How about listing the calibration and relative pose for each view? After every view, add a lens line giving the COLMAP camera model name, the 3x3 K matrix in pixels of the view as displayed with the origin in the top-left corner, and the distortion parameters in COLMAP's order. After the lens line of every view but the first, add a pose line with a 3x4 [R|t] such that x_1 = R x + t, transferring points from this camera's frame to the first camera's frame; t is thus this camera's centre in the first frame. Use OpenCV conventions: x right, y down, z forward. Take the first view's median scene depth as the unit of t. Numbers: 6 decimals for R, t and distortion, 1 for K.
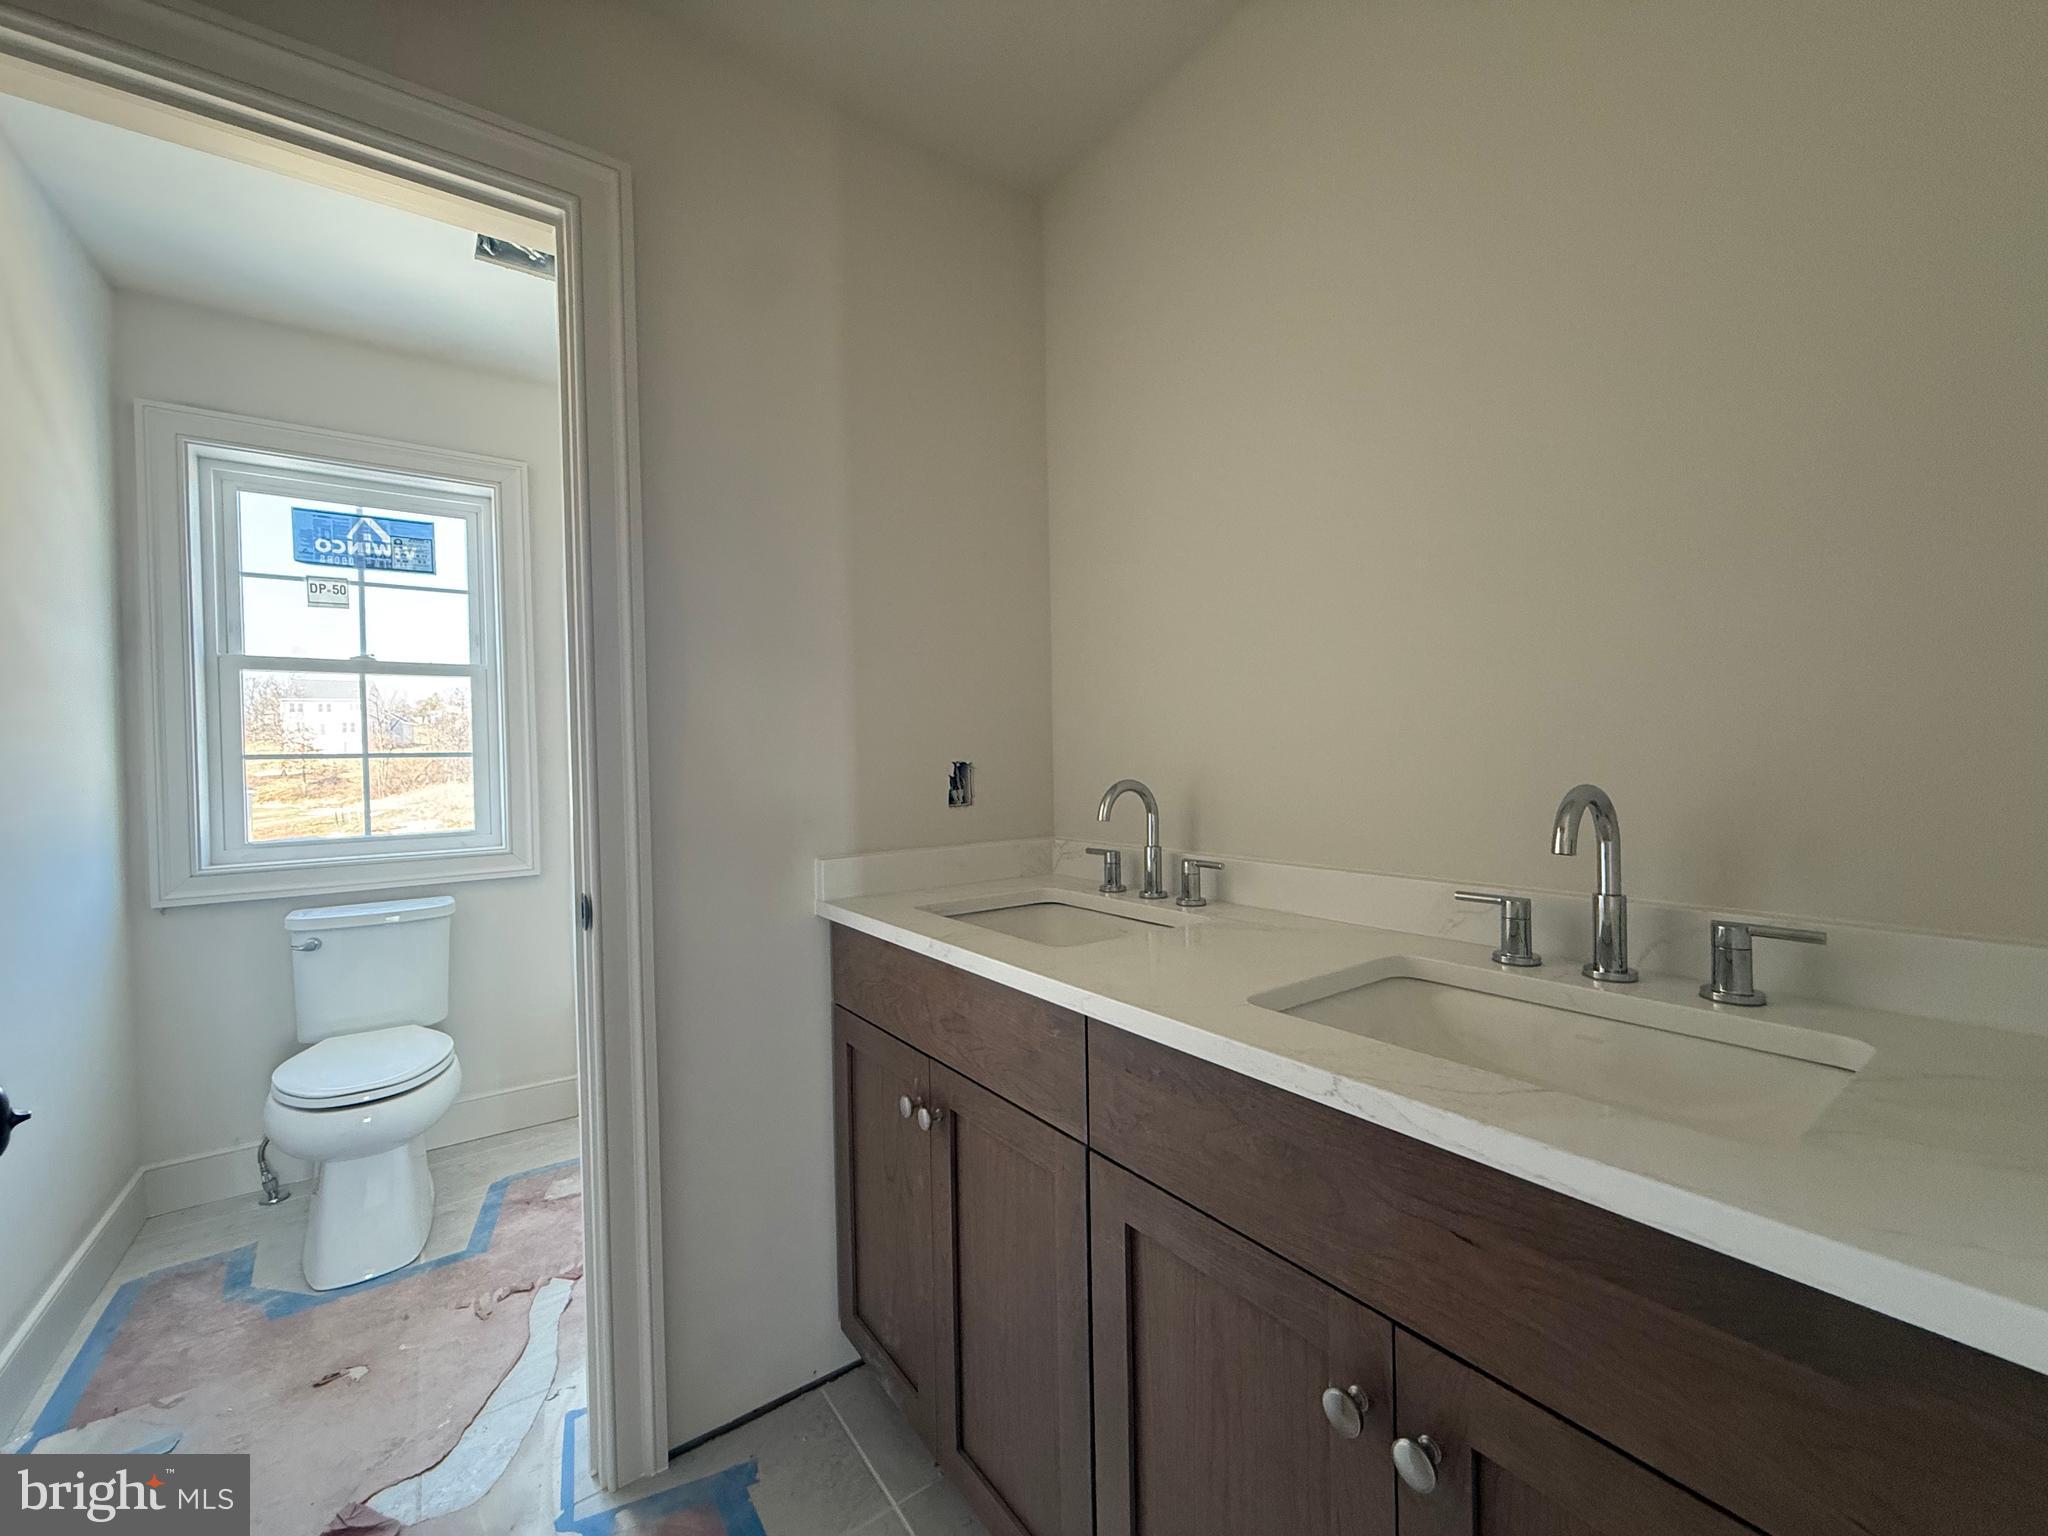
lens RADIAL K [[820.4, 0, 1036.5], [0, 820.4, 770.7], [0, 0, 1]] dist [-0.001957, 0.000690]
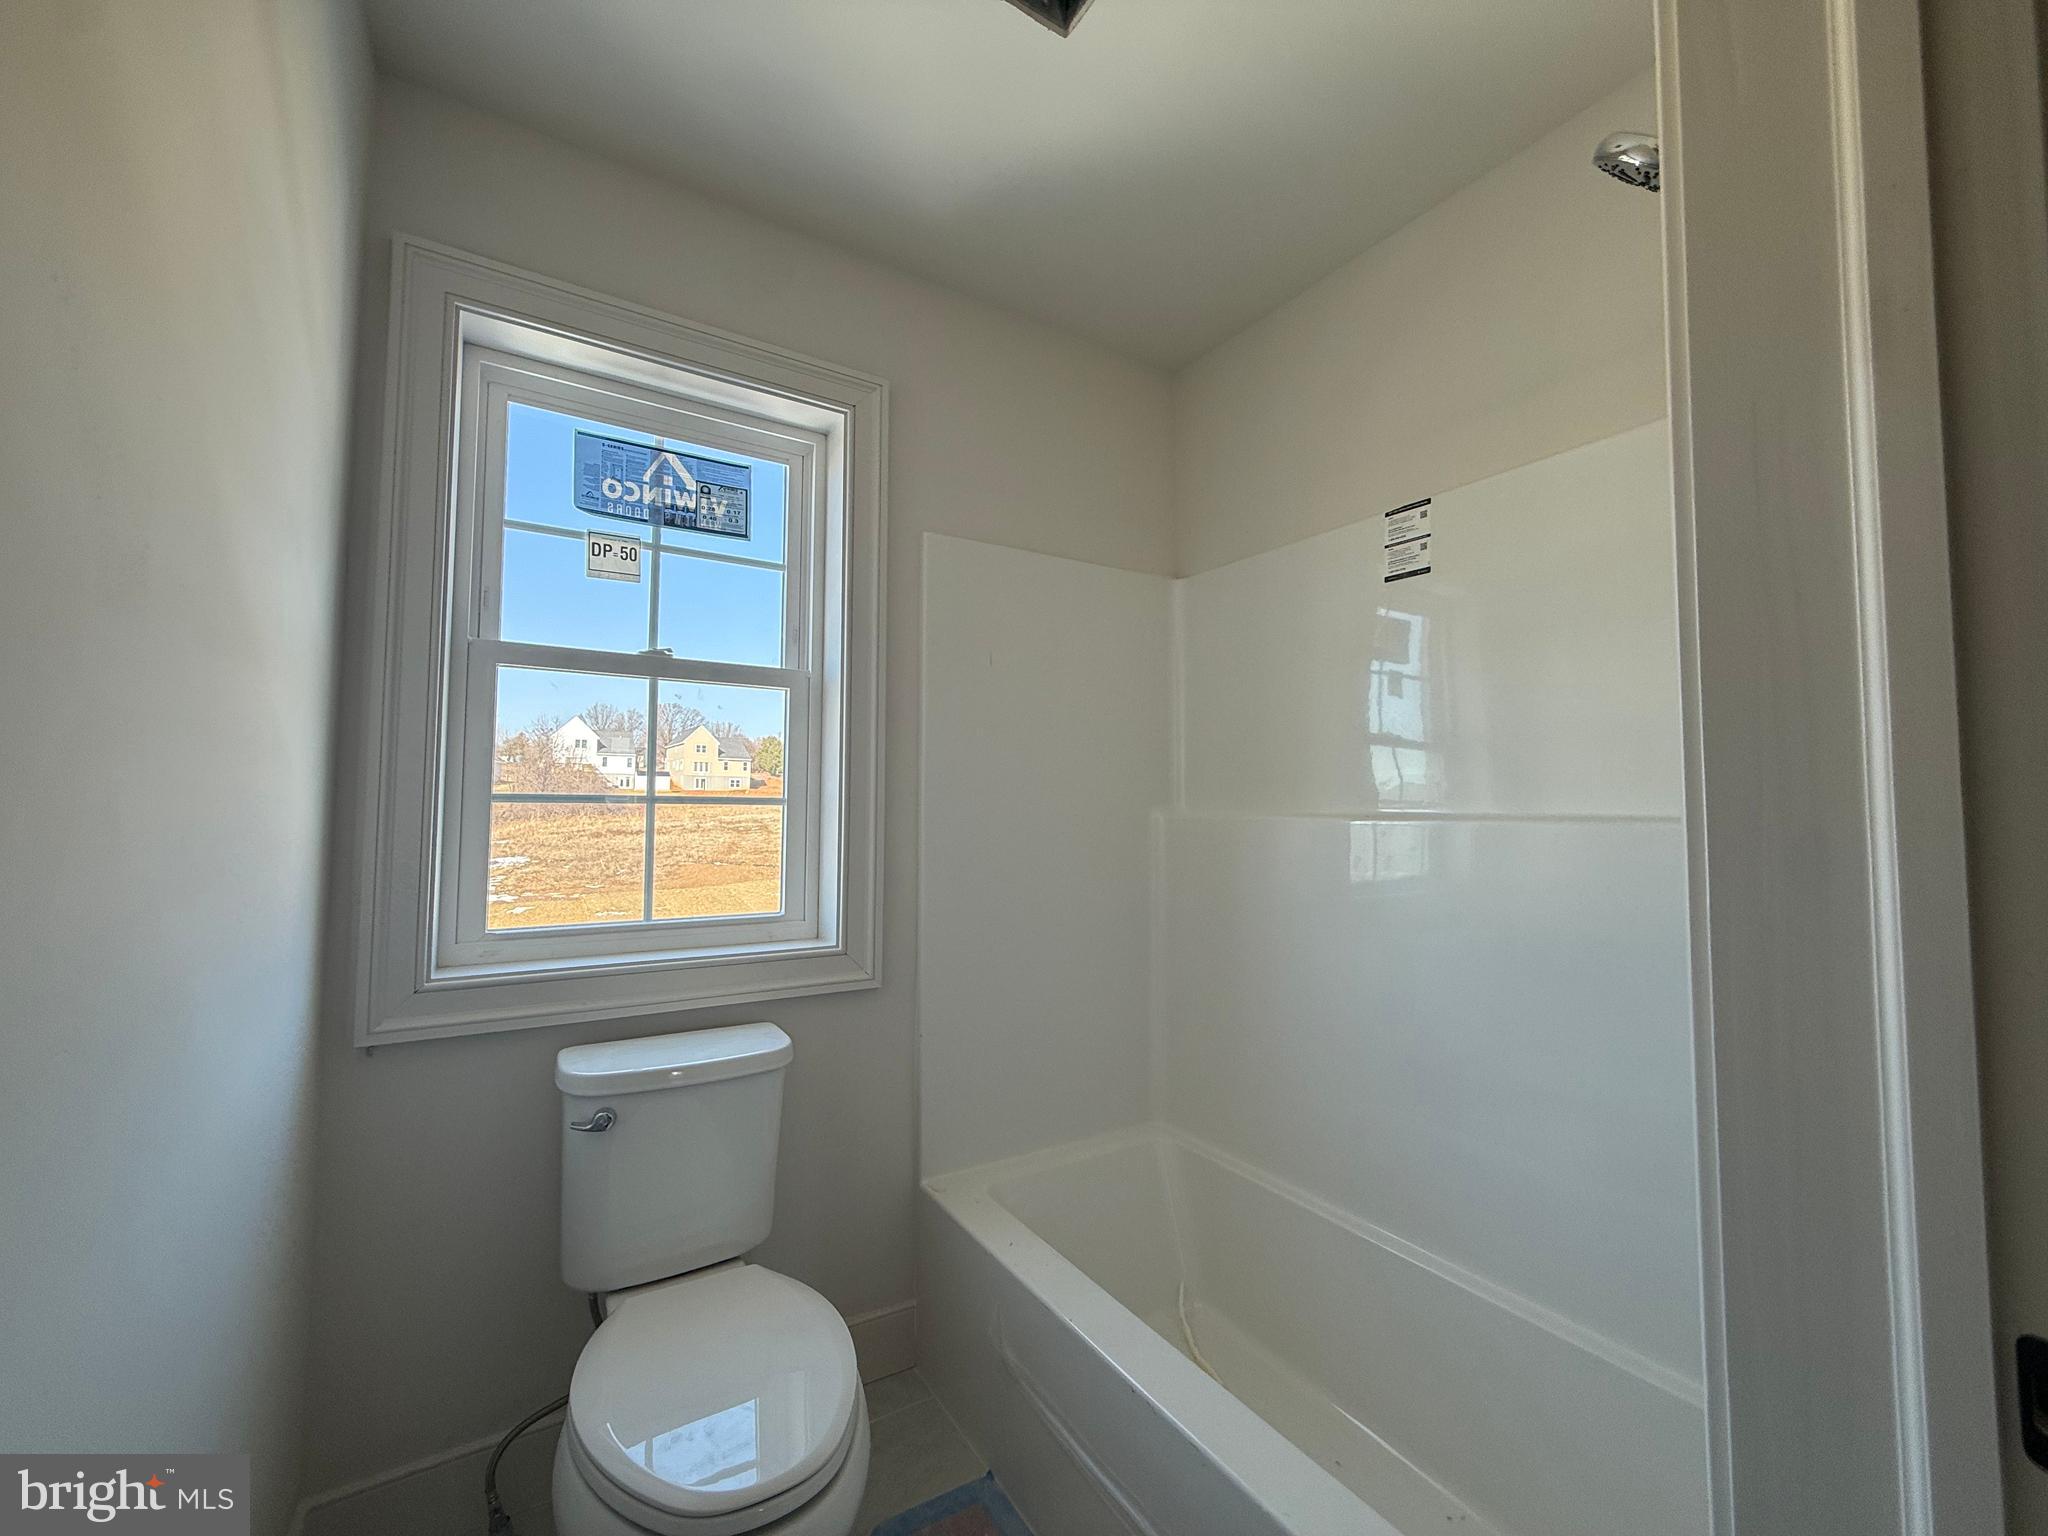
lens RADIAL K [[820.4, 0, 1024.4], [0, 820.4, 774.6], [0, 0, 1]] dist [-0.001957, 0.000690]
pose [[0.996751, 0.012359, -0.079594, -0.467974], [-0.018247, 0.997115, -0.073674, 0.003575], [0.078454, 0.074887, 0.994101, 0.366817]]
